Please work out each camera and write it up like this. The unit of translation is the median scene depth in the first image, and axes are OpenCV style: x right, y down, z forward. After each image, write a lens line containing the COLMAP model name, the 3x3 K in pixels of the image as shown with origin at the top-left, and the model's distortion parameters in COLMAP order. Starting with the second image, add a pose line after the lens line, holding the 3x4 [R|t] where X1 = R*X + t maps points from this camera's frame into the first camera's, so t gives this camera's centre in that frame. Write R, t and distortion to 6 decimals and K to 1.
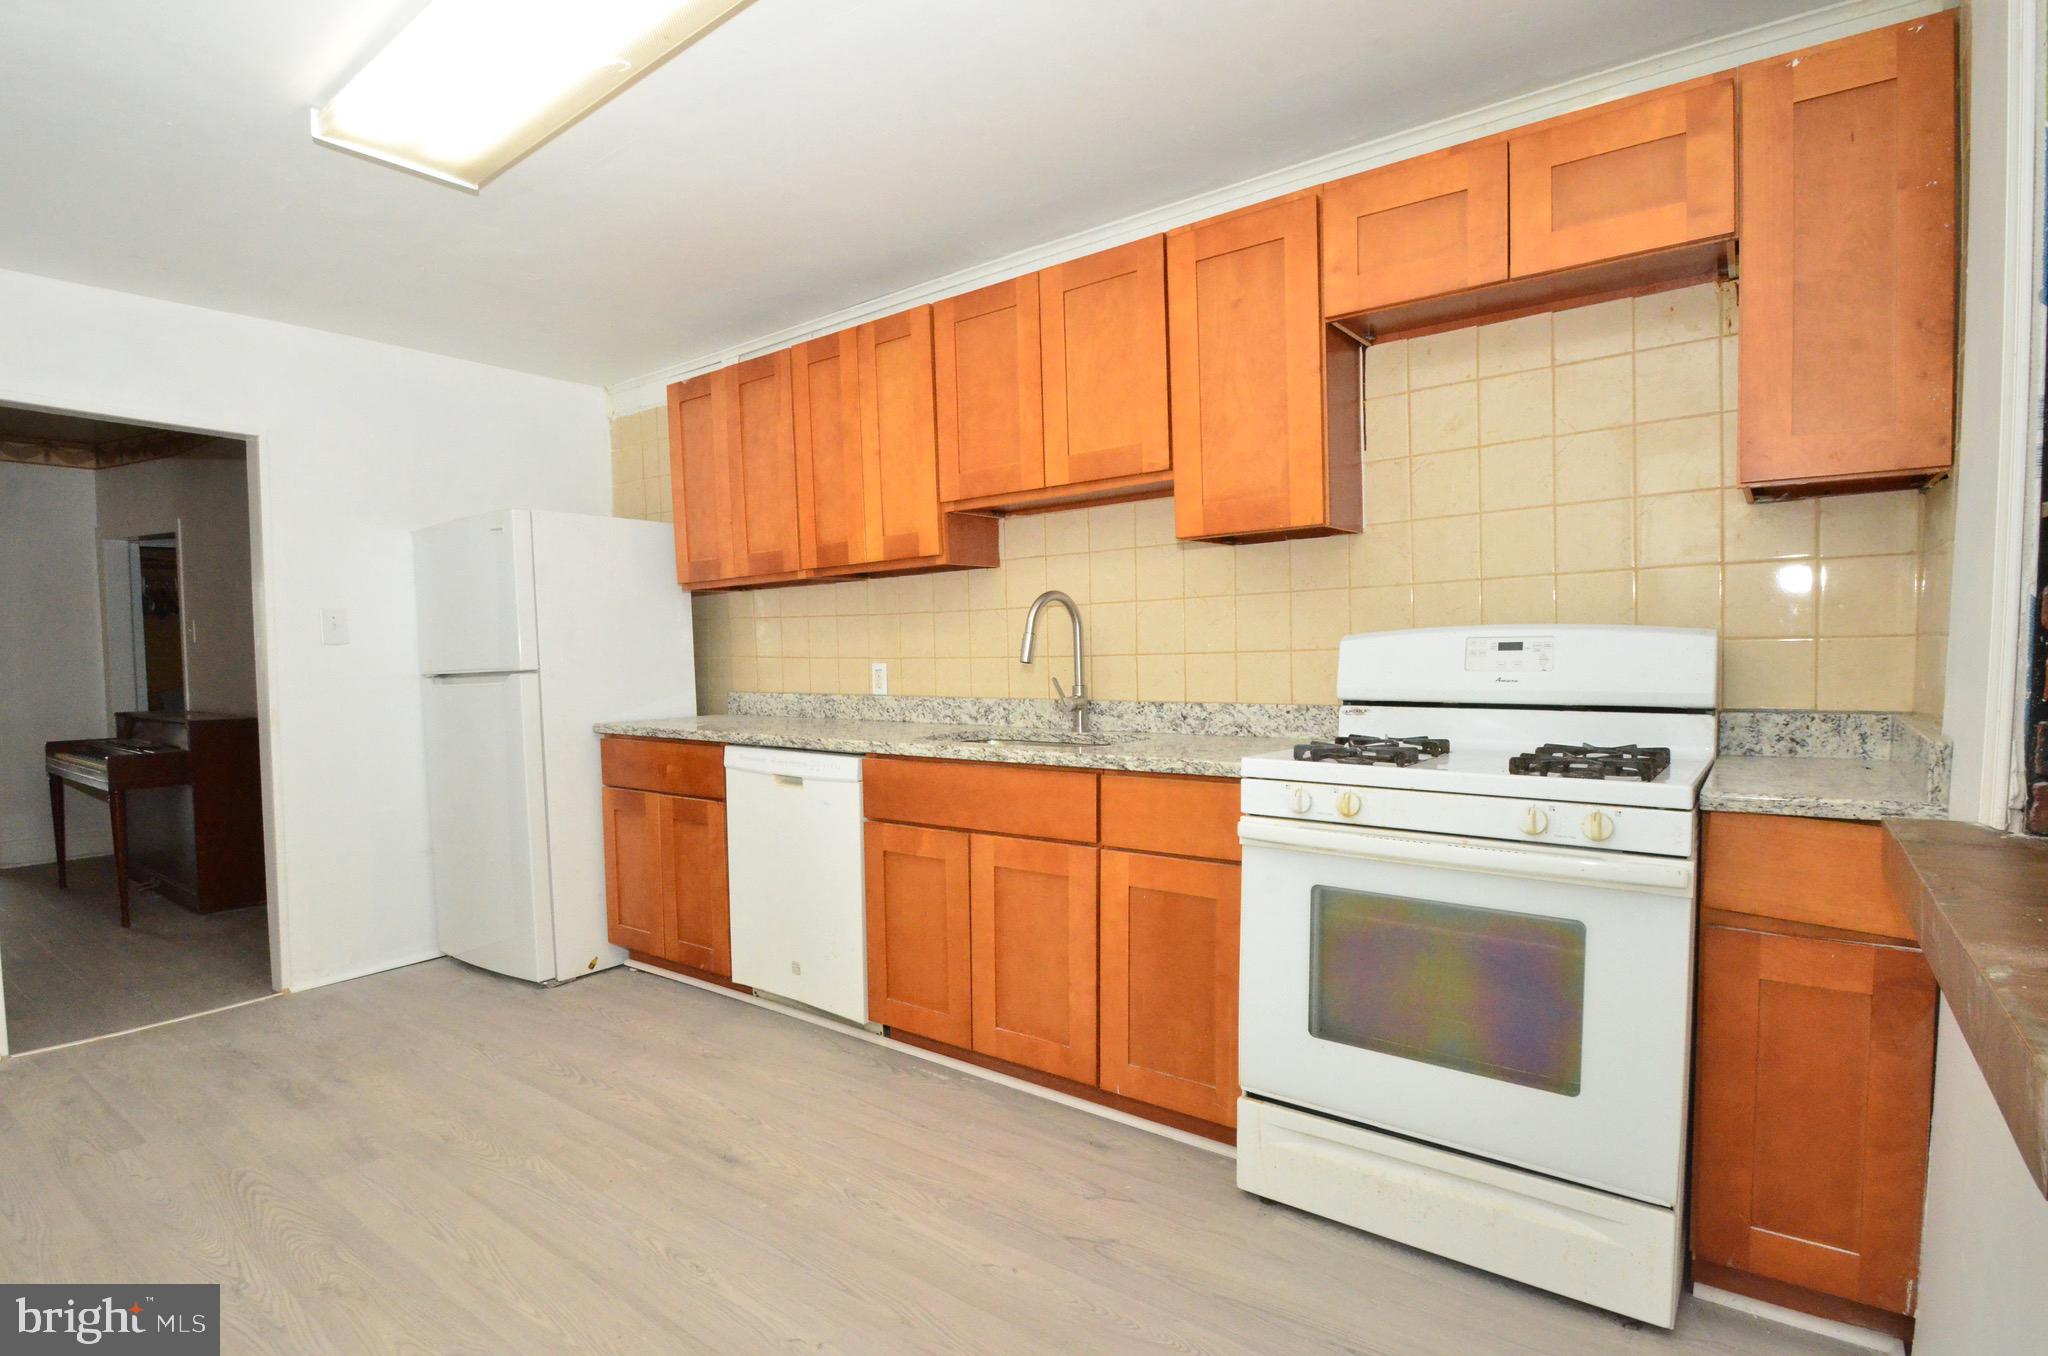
lens RADIAL K [[1009.3, 0, 976.8], [0, 1009.3, 690.4], [0, 0, 1]] dist [-0.013084, -0.001593]
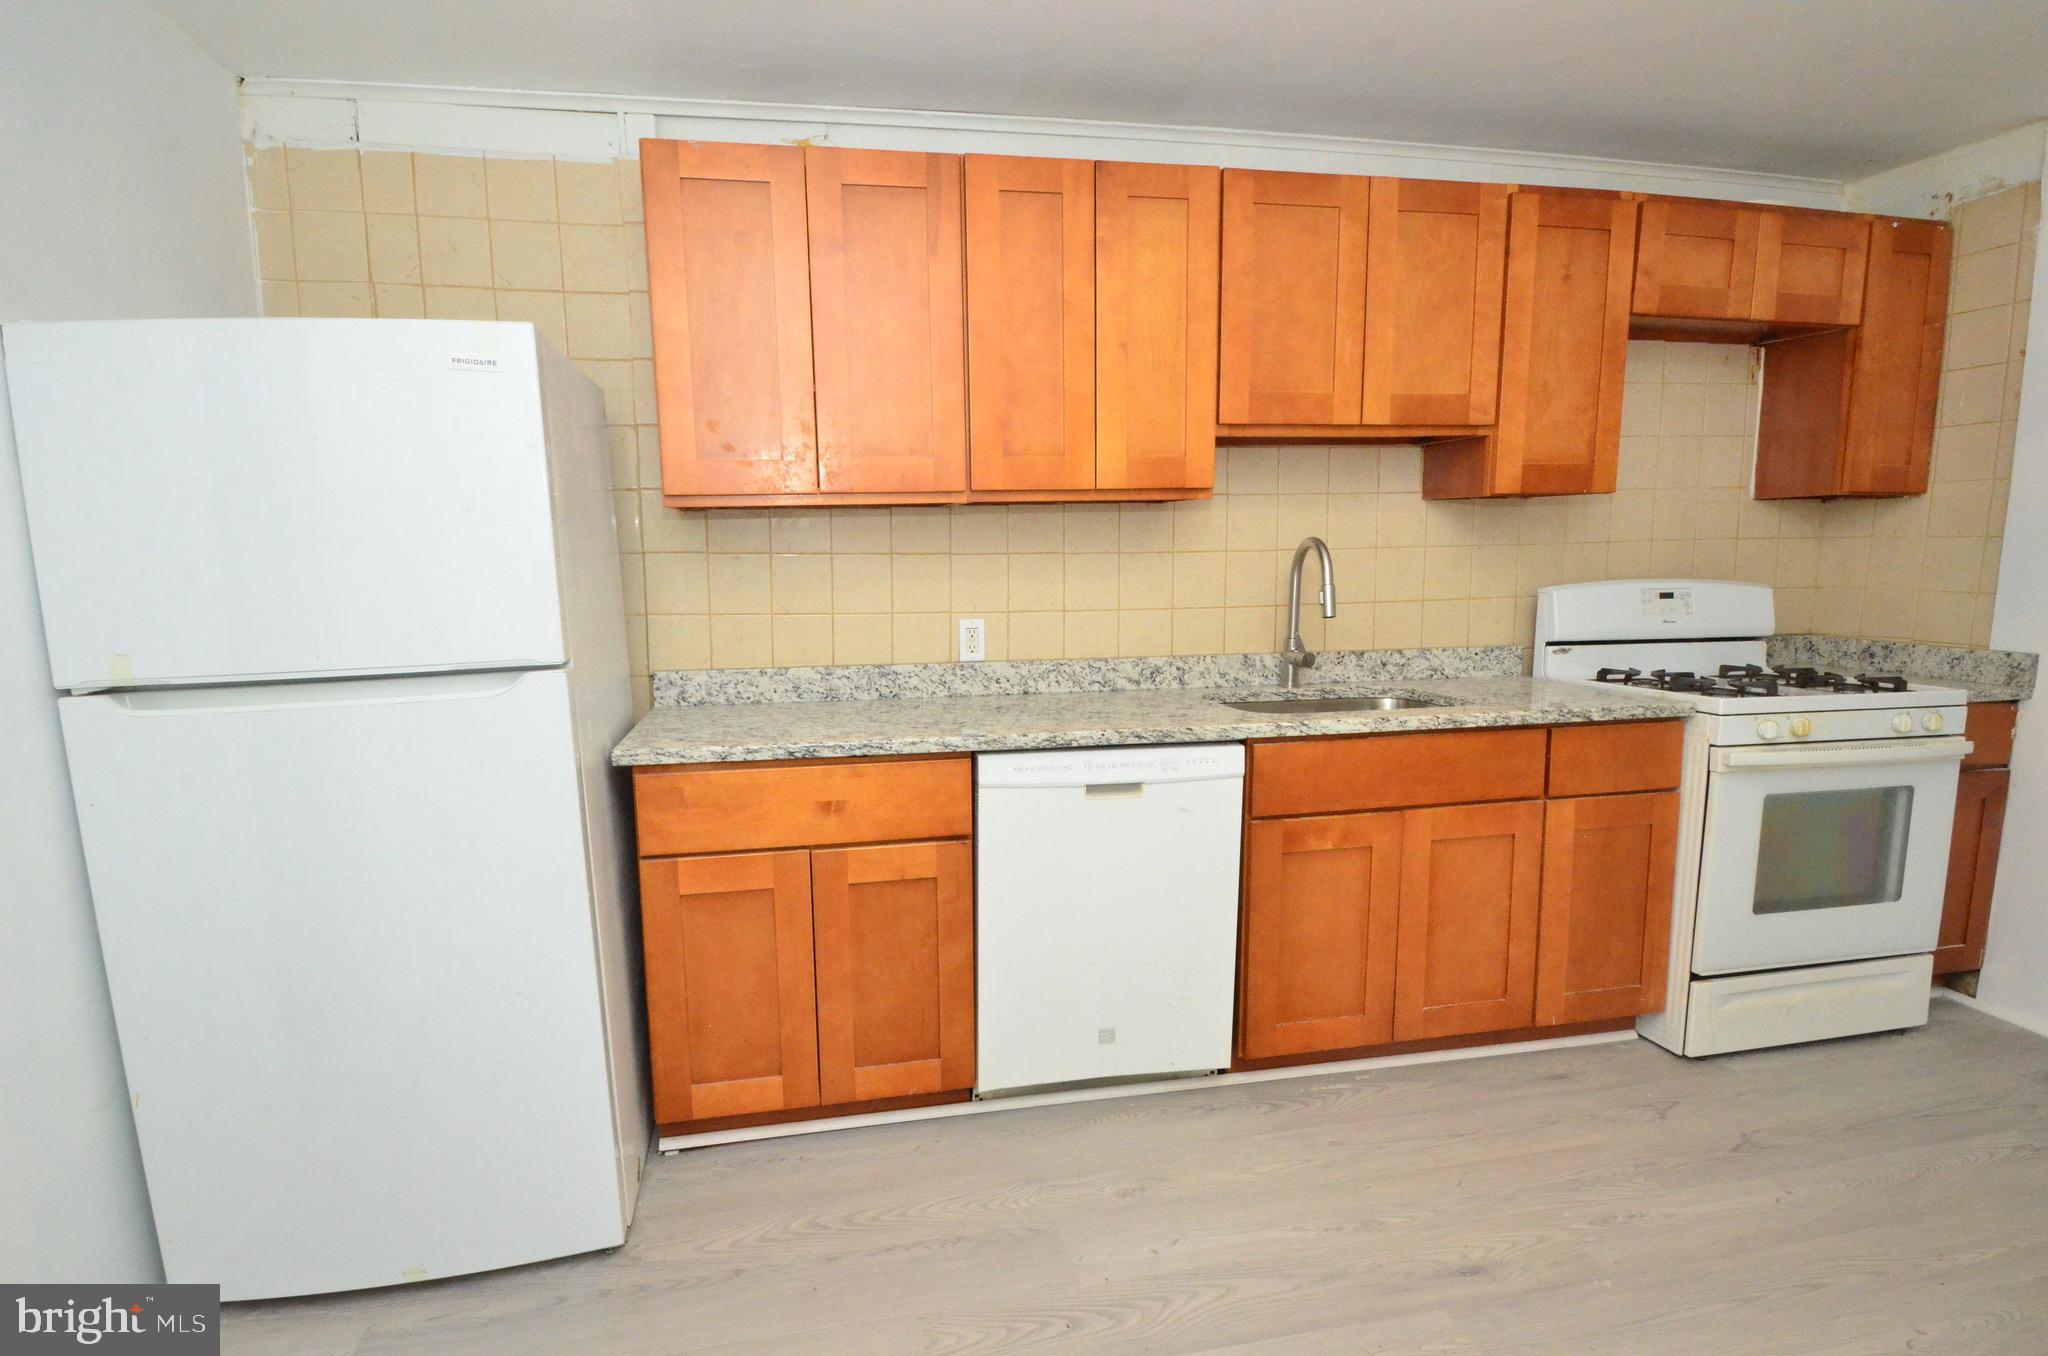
lens RADIAL K [[1009.3, 0, 1022.9], [0, 1009.3, 688.2], [0, 0, 1]] dist [-0.013084, -0.001593]
pose [[0.654612, -0.088682, 0.750745, -0.832168], [0.030943, 0.995406, 0.090602, -0.055379], [-0.755331, -0.036079, 0.654349, 0.624109]]
